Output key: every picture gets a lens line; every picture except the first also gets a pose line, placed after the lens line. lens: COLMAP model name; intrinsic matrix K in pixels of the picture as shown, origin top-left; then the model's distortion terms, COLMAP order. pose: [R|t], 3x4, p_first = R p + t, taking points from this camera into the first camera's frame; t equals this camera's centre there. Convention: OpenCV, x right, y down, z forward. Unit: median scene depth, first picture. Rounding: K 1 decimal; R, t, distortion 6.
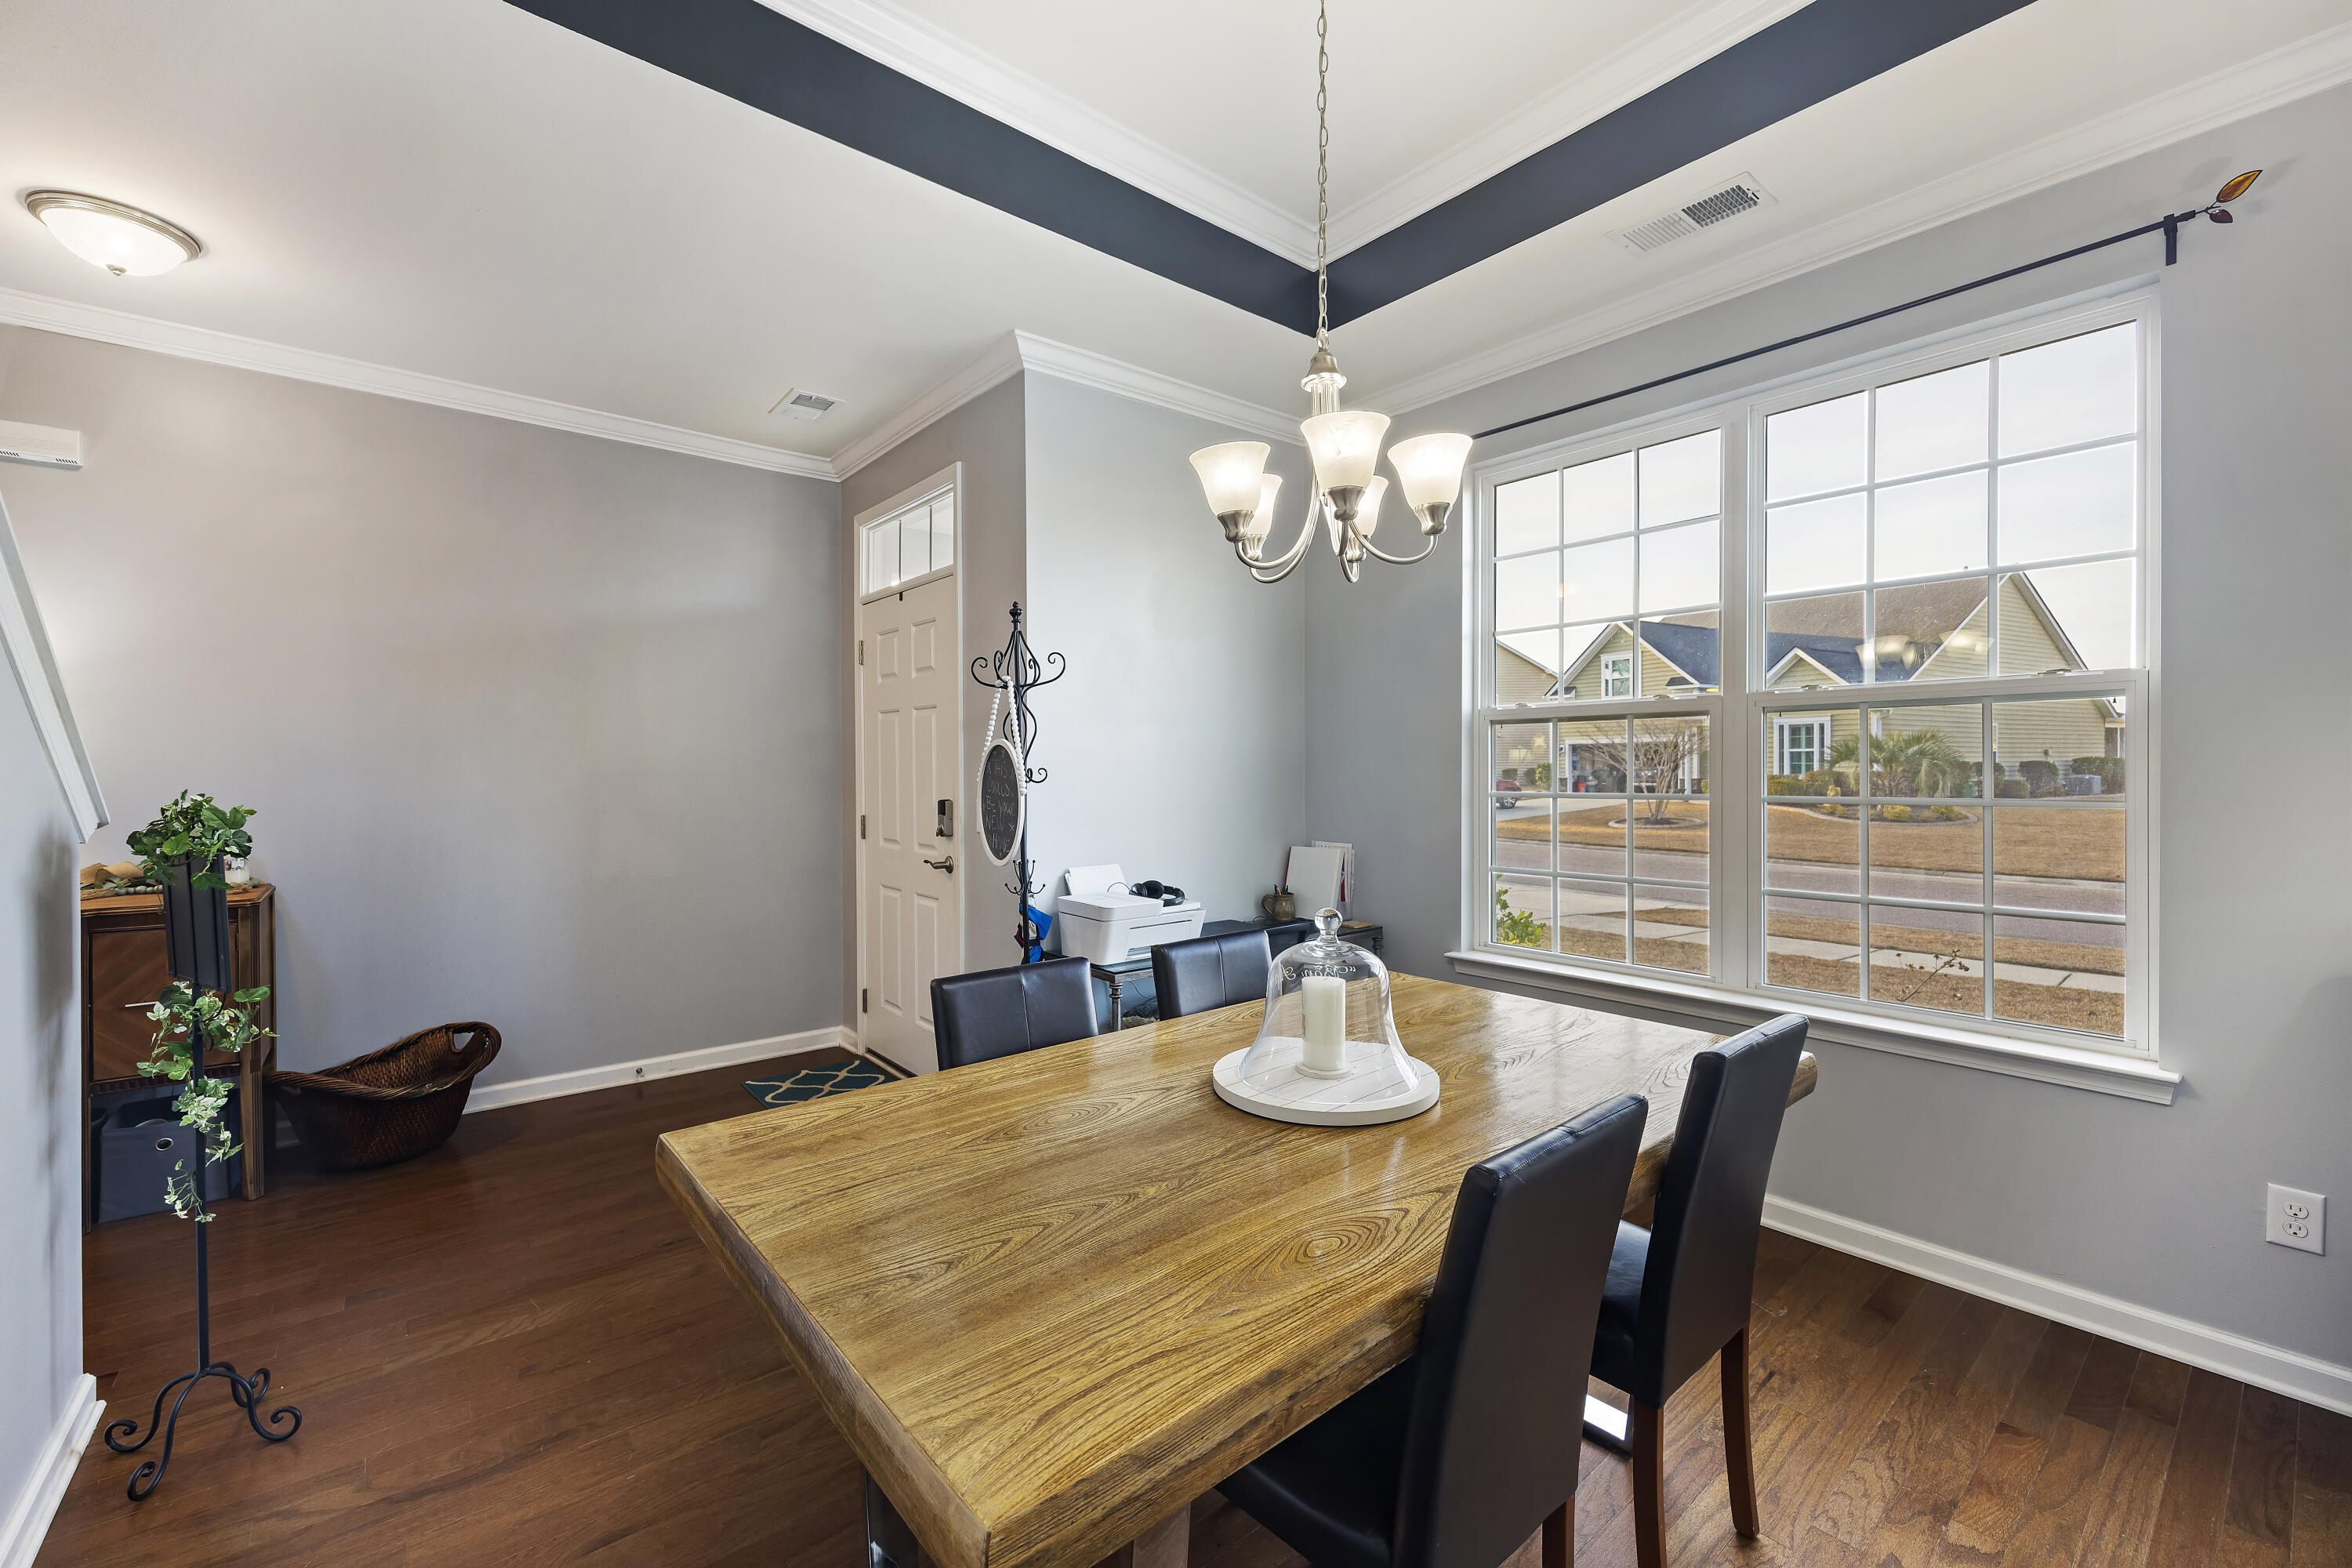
lens RADIAL K [[1027.2, 0, 1200.2], [0, 1027.2, 776.2], [0, 0, 1]] dist [0.008871, -0.001057]
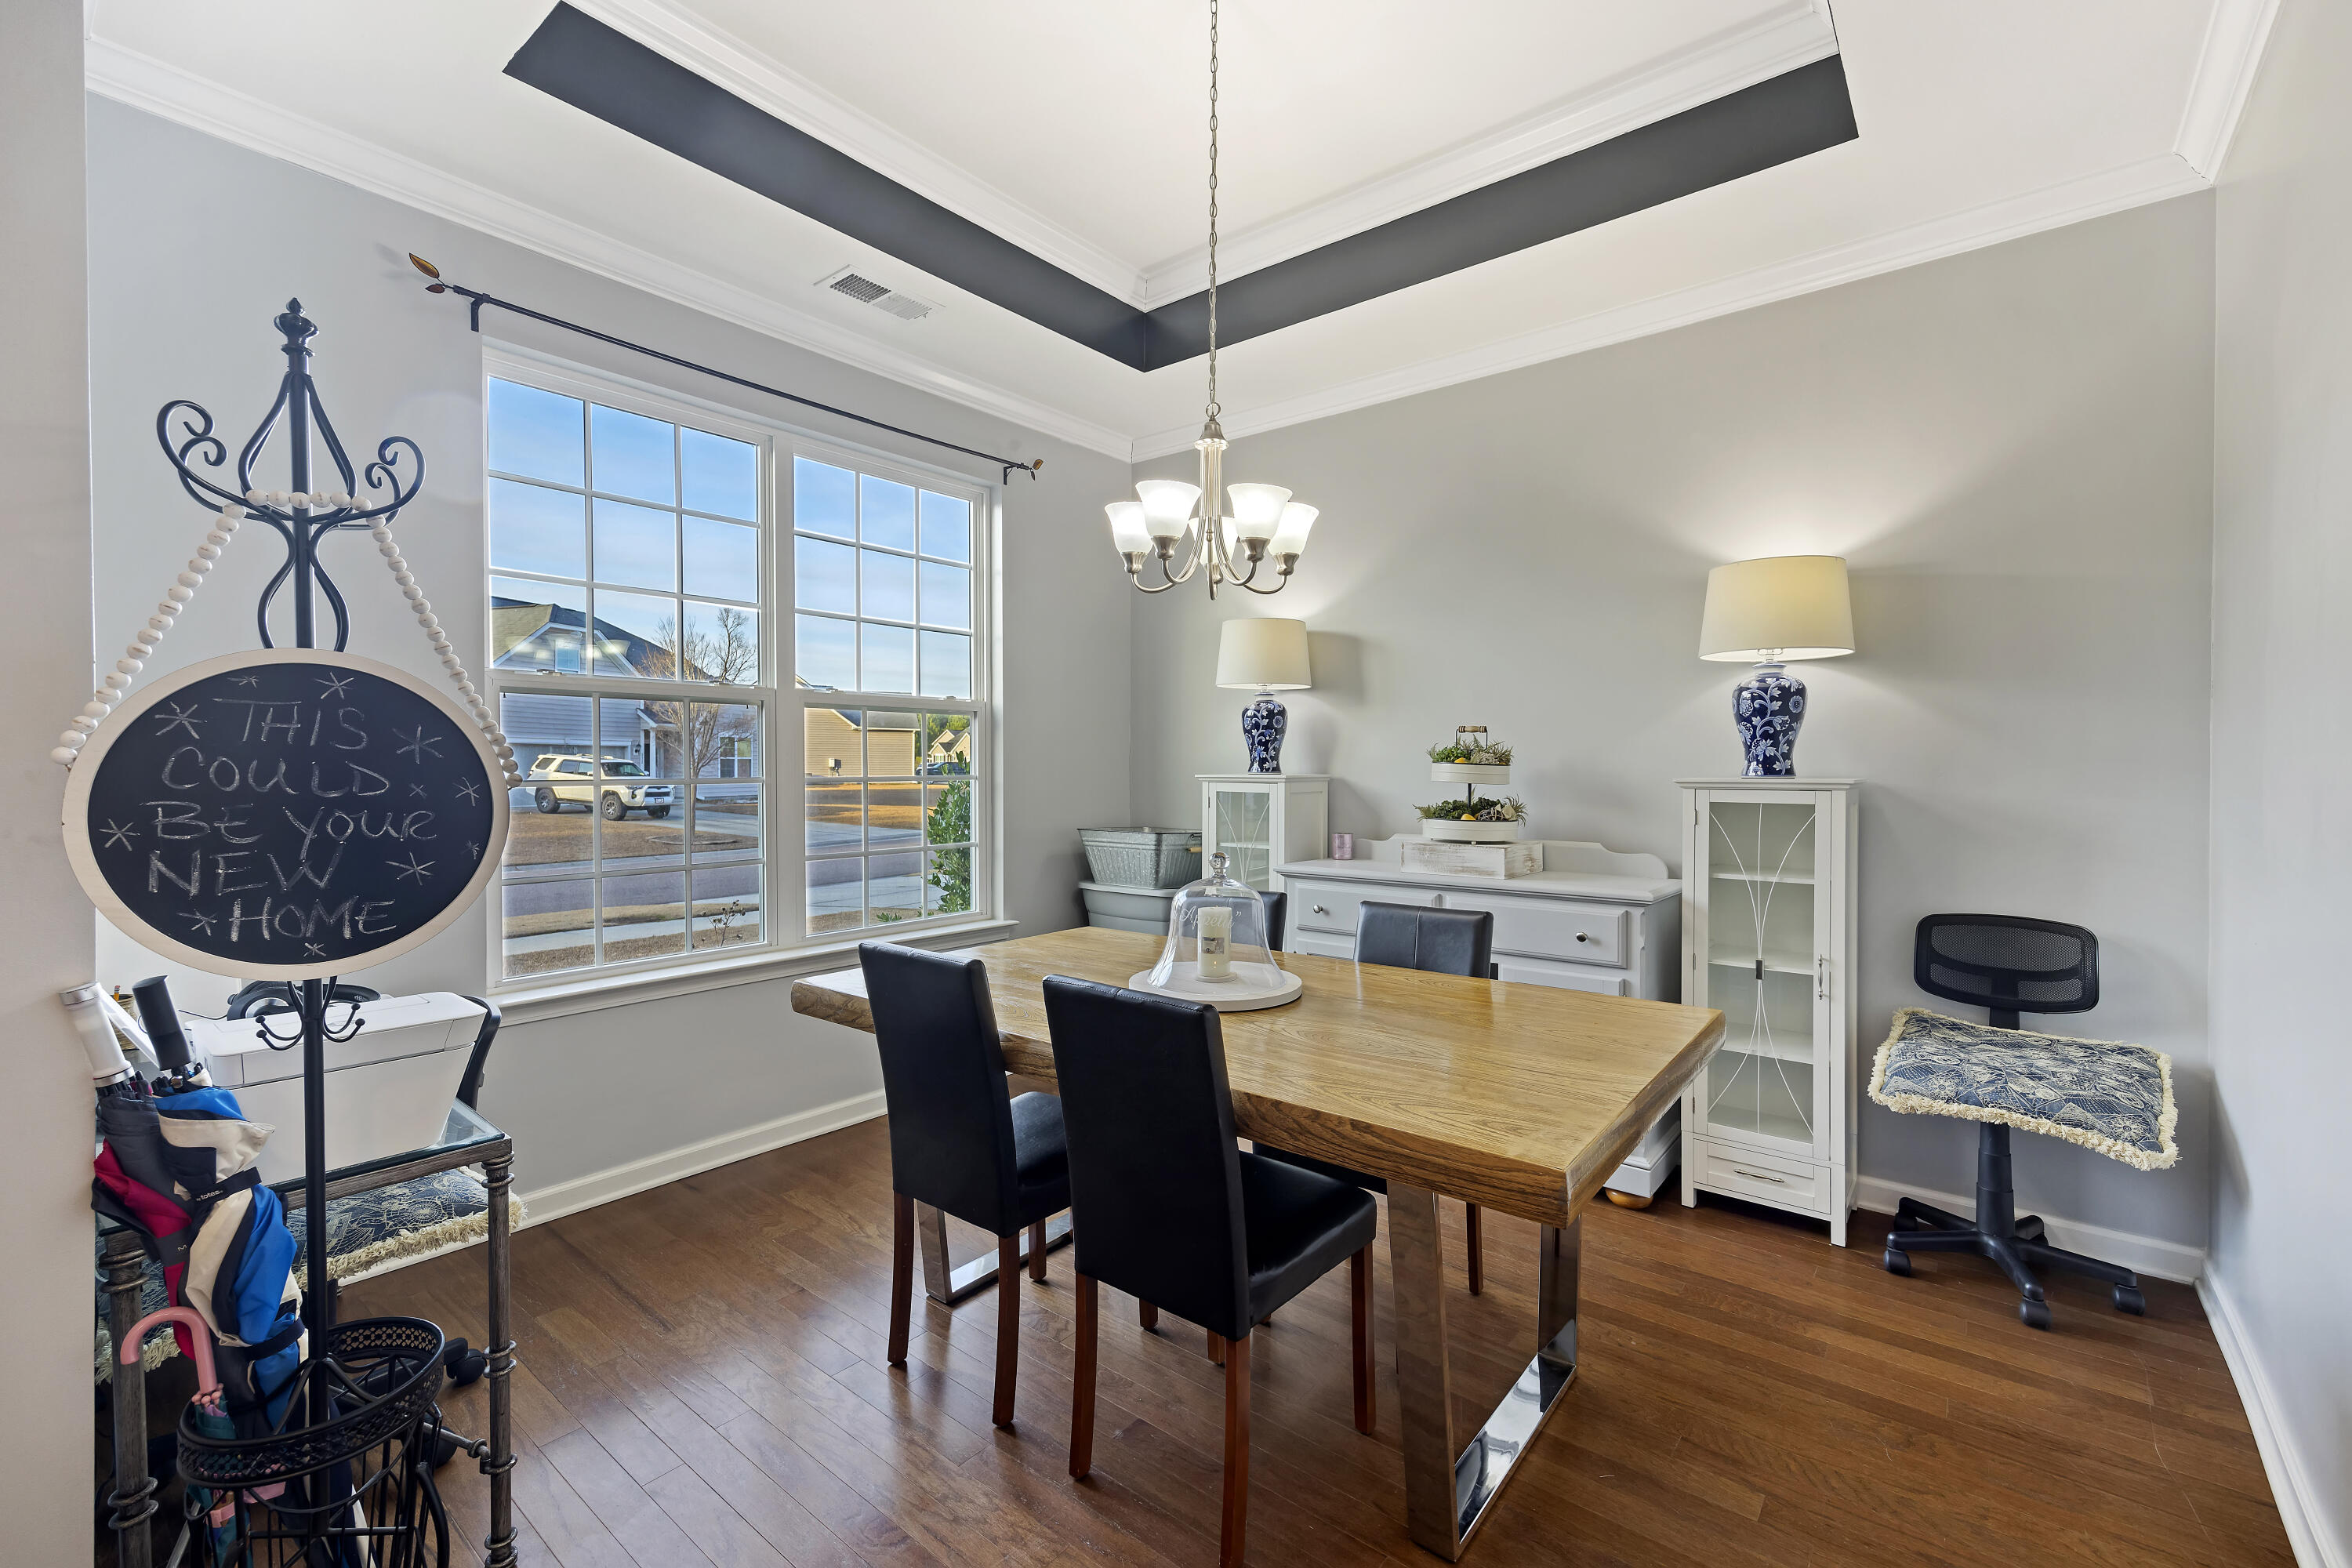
lens RADIAL K [[1027.2, 0, 1200.2], [0, 1027.2, 776.2], [0, 0, 1]] dist [0.008871, -0.001057]
pose [[-0.243847, -0.007684, 0.969783, -1.159856], [0.006542, 0.999933, 0.009568, 0.018255], [-0.969792, 0.008678, -0.243781, 1.370839]]
